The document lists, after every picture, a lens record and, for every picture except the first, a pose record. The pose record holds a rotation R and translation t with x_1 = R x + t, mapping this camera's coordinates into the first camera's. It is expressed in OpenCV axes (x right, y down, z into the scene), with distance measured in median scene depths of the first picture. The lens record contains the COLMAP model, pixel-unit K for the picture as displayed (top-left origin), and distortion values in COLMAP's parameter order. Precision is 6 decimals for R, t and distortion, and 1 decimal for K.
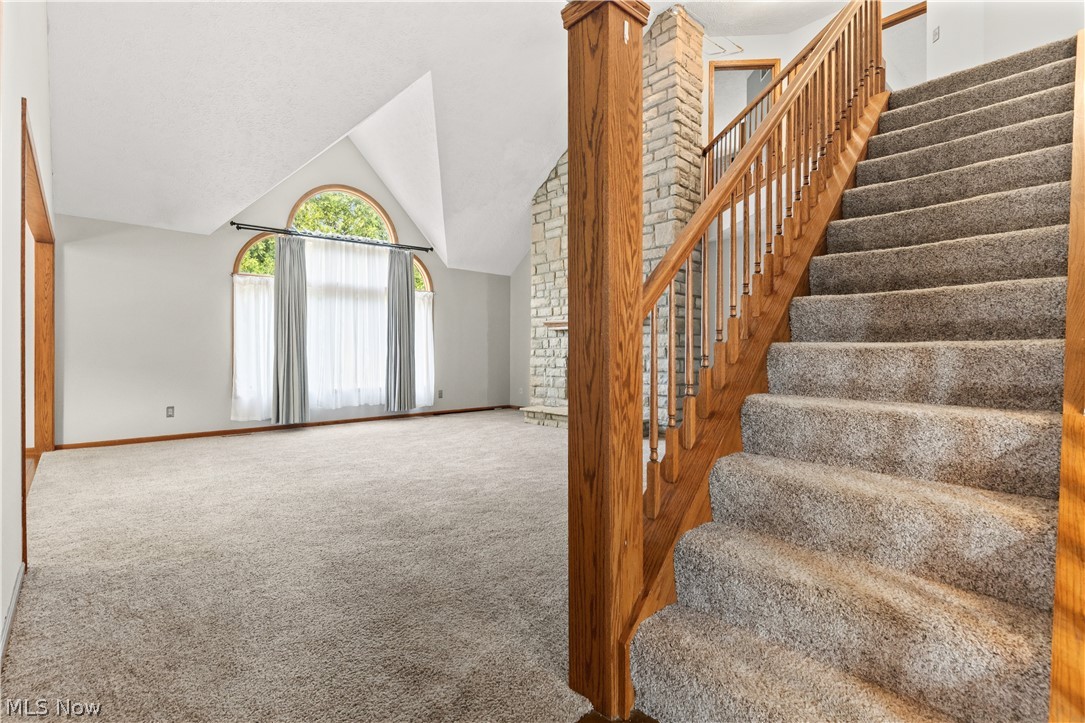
lens RADIAL K [[500.4, 0, 540.0], [0, 500.4, 353.8], [0, 0, 1]] dist [-0.004153, -0.000329]
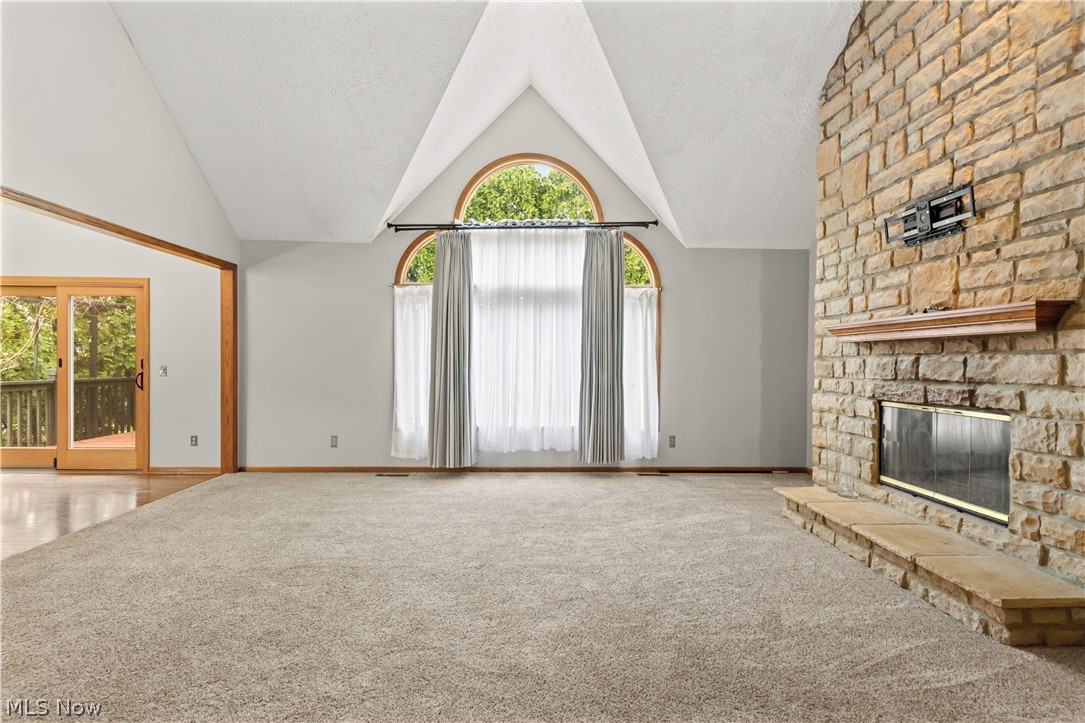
lens RADIAL K [[537.6, 0, 534.4], [0, 537.6, 367.1], [0, 0, 1]] dist [0.007329, -0.002632]
pose [[0.754902, 0.011554, -0.655736, 0.141622], [-0.006742, 0.999929, 0.009857, -0.025419], [0.655803, -0.003020, 0.754926, 0.384605]]
